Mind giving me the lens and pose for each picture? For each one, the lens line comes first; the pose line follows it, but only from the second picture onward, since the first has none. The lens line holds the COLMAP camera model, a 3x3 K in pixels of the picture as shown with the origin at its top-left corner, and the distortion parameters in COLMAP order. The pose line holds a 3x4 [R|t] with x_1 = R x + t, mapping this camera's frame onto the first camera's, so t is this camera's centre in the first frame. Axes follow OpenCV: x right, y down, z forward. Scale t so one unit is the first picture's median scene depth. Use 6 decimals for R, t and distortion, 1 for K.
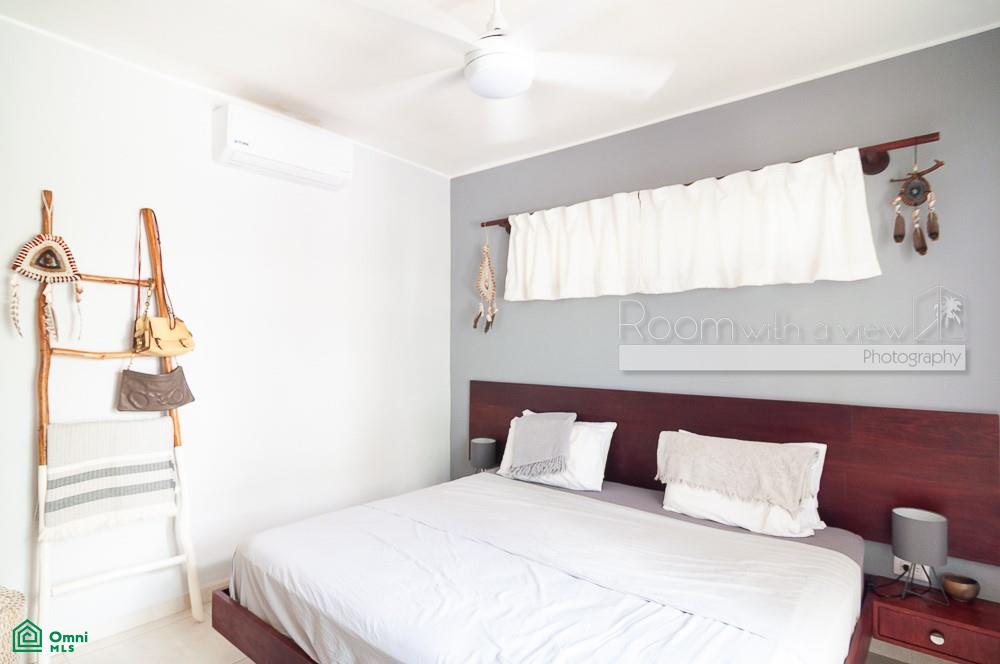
lens RADIAL K [[534.4, 0, 506.1], [0, 534.4, 332.3], [0, 0, 1]] dist [-0.006290, 0.001620]
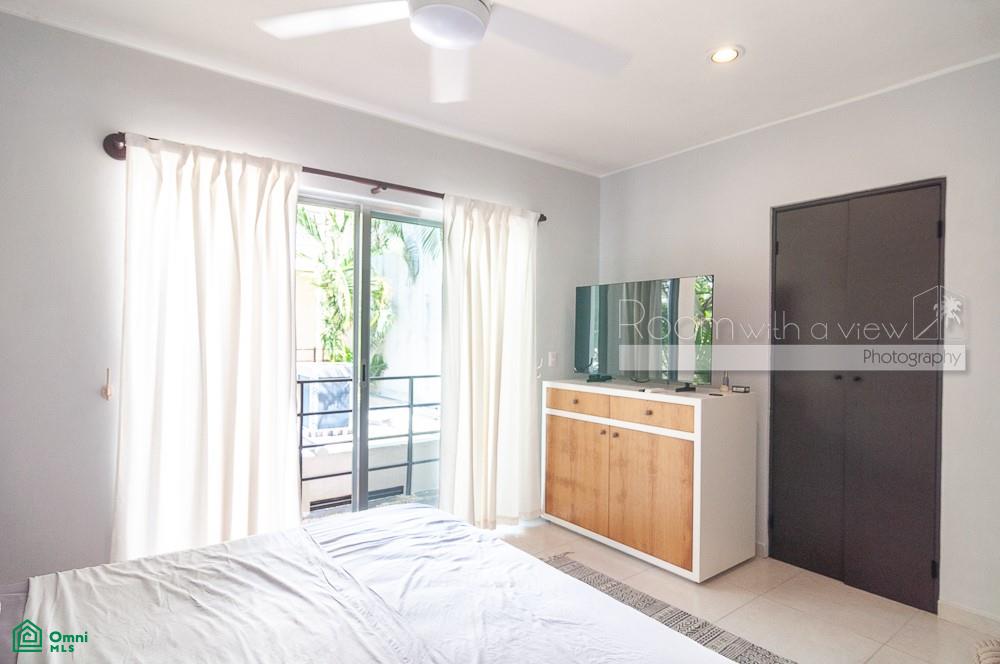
lens RADIAL K [[534.4, 0, 495.9], [0, 534.4, 332.9], [0, 0, 1]] dist [-0.006290, 0.001620]
pose [[-0.971821, -0.017152, 0.235097, -0.230834], [-0.022550, 0.999540, -0.020293, 0.027363], [-0.234641, -0.025022, -0.971760, 1.418423]]
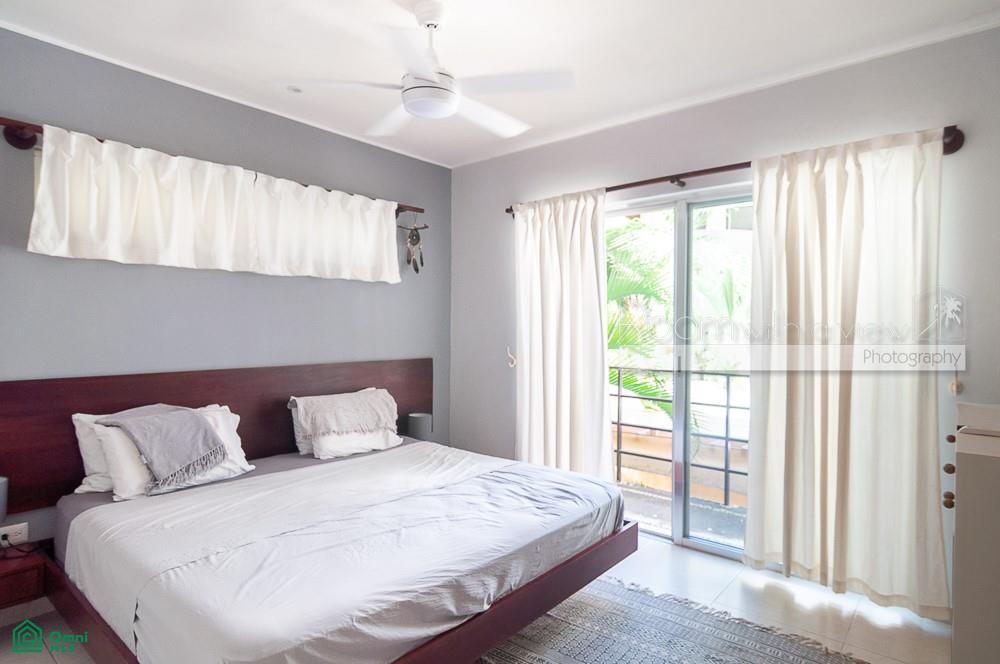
lens RADIAL K [[534.4, 0, 500.0], [0, 534.4, 332.2], [0, 0, 1]] dist [-0.006290, 0.001620]
pose [[0.012964, -0.014156, 0.999816, -0.967560], [-0.026481, 0.999544, 0.014495, 0.018959], [-0.999565, -0.026664, 0.012583, 0.641184]]
